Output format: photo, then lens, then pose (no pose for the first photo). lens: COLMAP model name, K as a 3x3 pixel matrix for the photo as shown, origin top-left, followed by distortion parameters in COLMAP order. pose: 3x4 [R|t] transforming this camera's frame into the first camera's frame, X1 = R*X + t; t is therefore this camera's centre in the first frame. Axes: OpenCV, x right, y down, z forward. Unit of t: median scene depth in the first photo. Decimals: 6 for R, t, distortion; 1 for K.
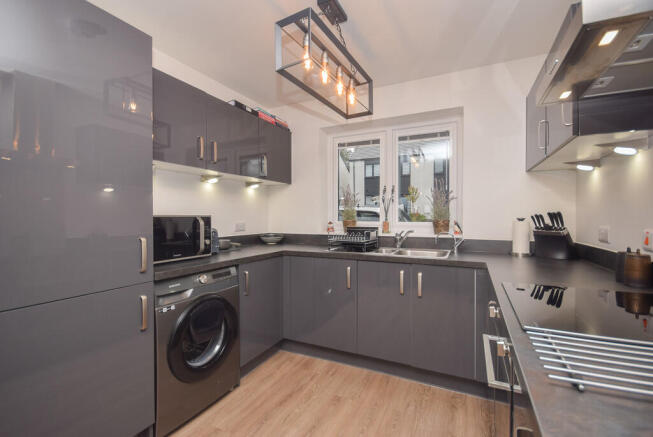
lens RADIAL K [[292.0, 0, 323.4], [0, 292.0, 217.3], [0, 0, 1]] dist [0.015438, -0.014206]
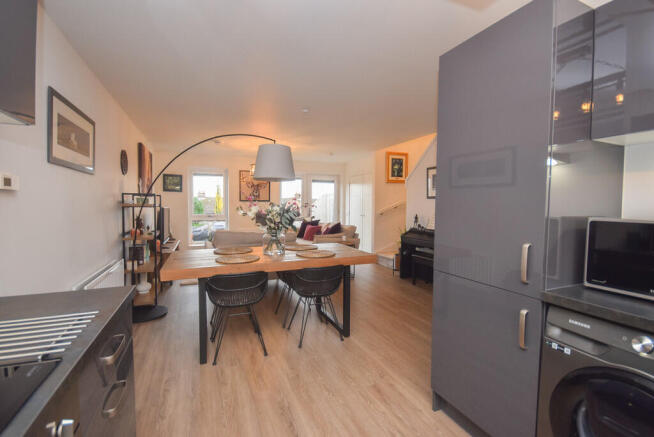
lens RADIAL K [[292.4, 0, 323.9], [0, 292.4, 217.3], [0, 0, 1]] dist [0.015438, -0.014206]
pose [[-0.647429, 0.031549, -0.761473, 0.281852], [-0.007926, 0.998810, 0.048121, -0.029434], [0.762085, 0.037190, -0.646408, 0.729703]]
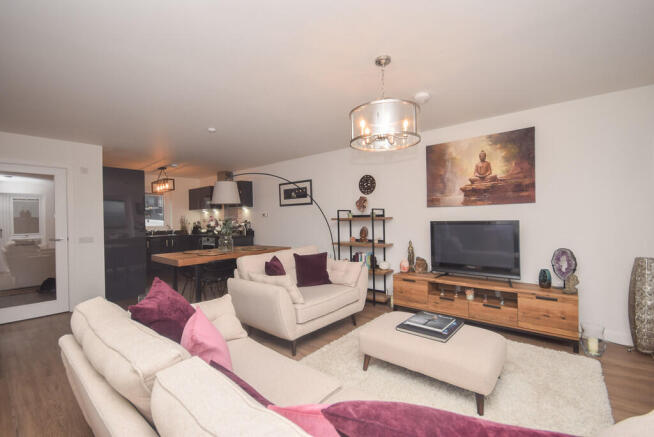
lens RADIAL K [[285.7, 0, 321.6], [0, 285.7, 217.4], [0, 0, 1]] dist [0.000176, 0.000288]
pose [[0.238776, 0.002306, 0.971072, -2.331707], [0.021287, 0.999744, -0.007608, -0.009653], [-0.970841, 0.022488, 0.238666, -1.400222]]
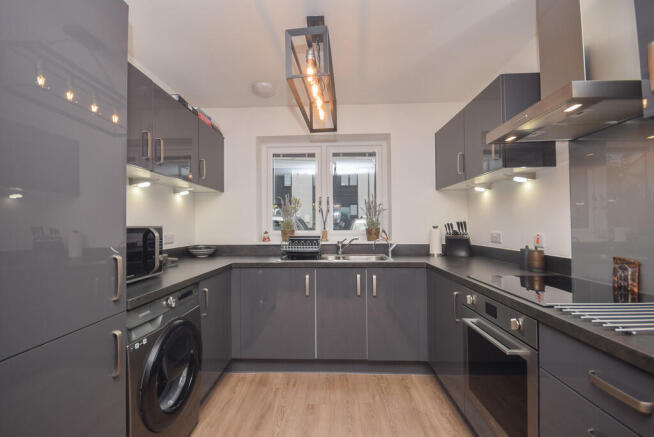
lens RADIAL K [[285.7, 0, 321.6], [0, 285.7, 217.4], [0, 0, 1]] dist [0.000176, 0.000288]
pose [[0.915268, 0.004173, 0.402823, -0.283315], [0.008725, 0.999506, -0.030180, -0.002223], [-0.402750, 0.031137, 0.914780, 0.059100]]
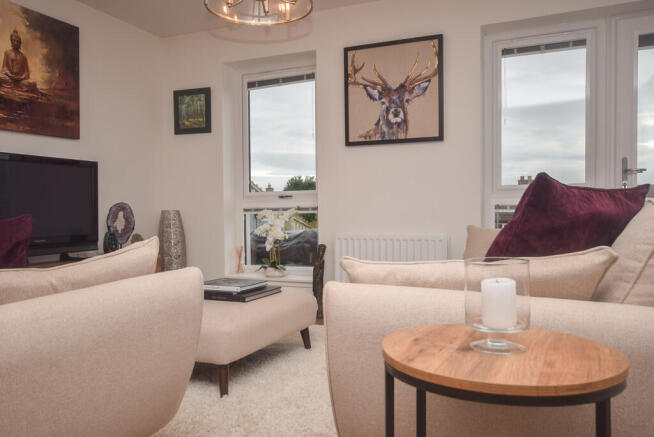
lens RADIAL K [[536.7, 0, 327.0], [0, 536.7, 218.5], [0, 0, 1]] dist [-0.003159, 0.049932]
pose [[-0.998266, 0.015659, -0.056748, -1.434795], [0.014578, 0.999705, 0.019402, 0.172127], [0.057035, 0.018541, -0.998200, -0.226269]]
